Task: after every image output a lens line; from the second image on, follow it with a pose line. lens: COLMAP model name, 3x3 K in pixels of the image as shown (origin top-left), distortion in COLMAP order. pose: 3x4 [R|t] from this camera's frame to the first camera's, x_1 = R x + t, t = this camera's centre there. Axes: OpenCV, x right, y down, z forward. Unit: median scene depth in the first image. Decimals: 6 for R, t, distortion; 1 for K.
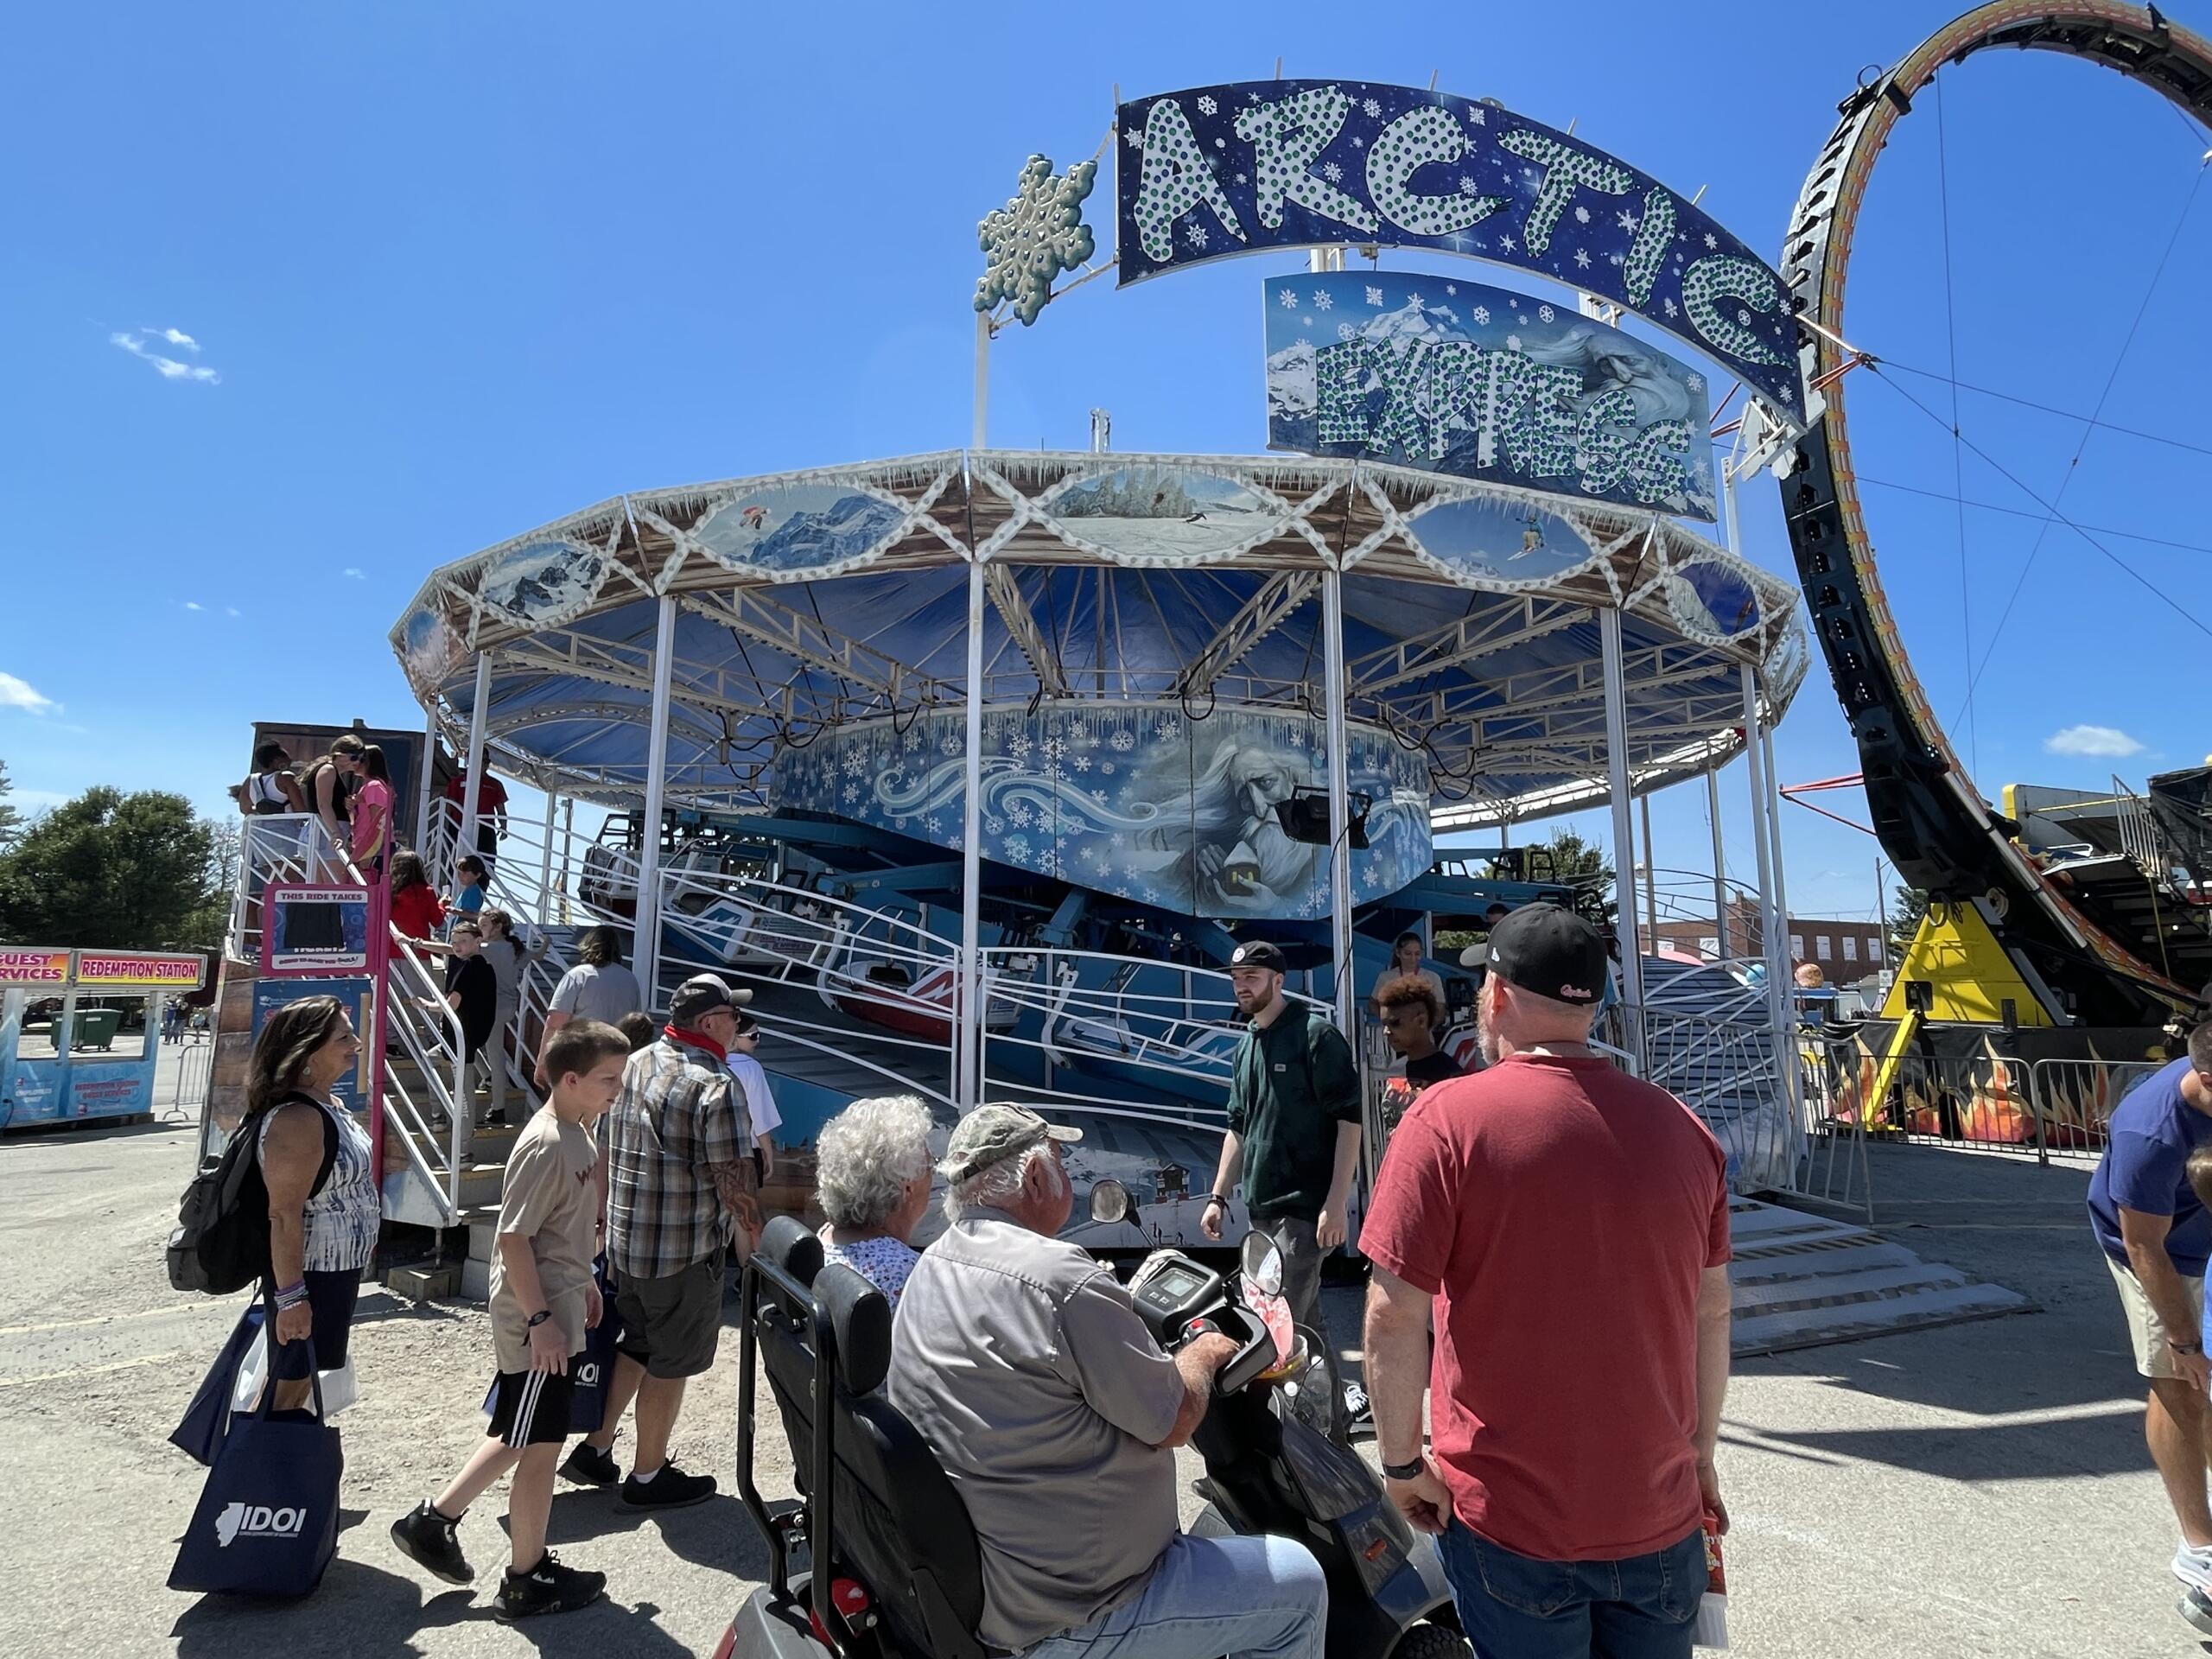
lens RADIAL K [[1152.6, 0, 1104.4], [0, 1152.6, 816.3], [0, 0, 1]] dist [-0.018686, 0.017753]
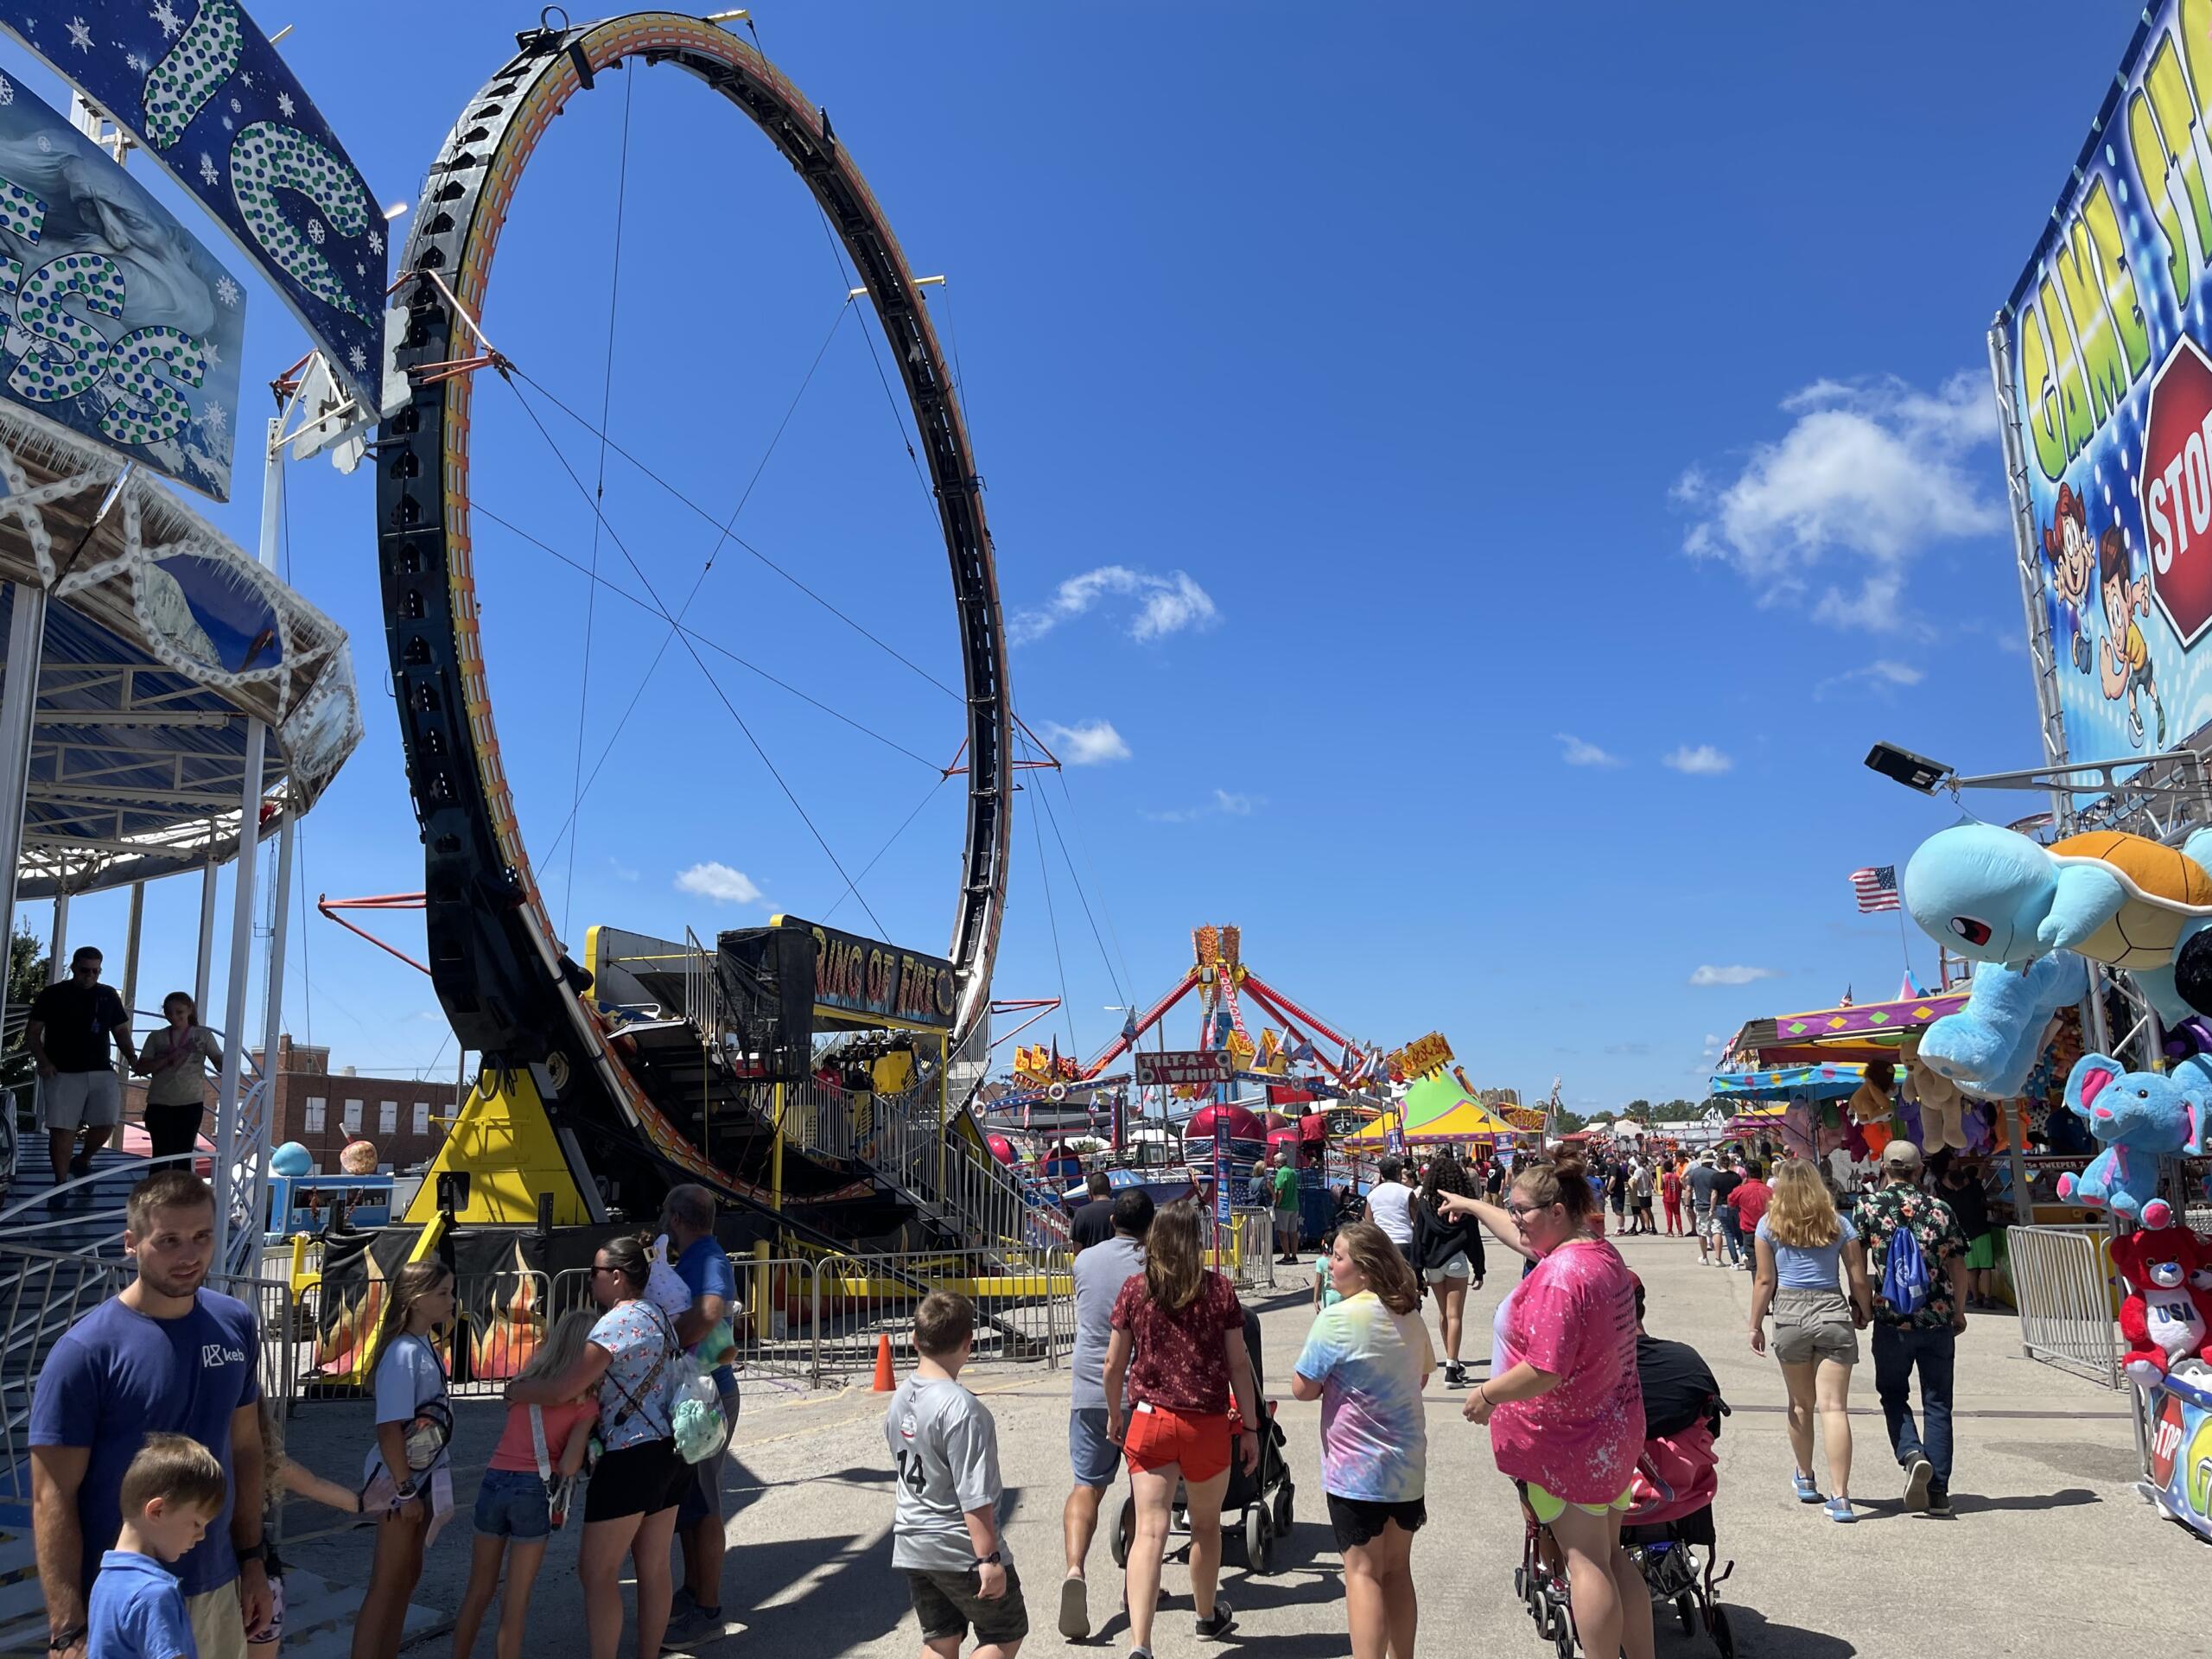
lens RADIAL K [[1592.6, 0, 1106.0], [0, 1592.6, 829.5], [0, 0, 1]] dist [0.066789, -0.091291]
pose [[0.601967, 0.139855, 0.786179, 0.121674], [-0.100967, 0.989972, -0.098799, -0.024462], [-0.792112, -0.019904, 0.610051, 0.011519]]
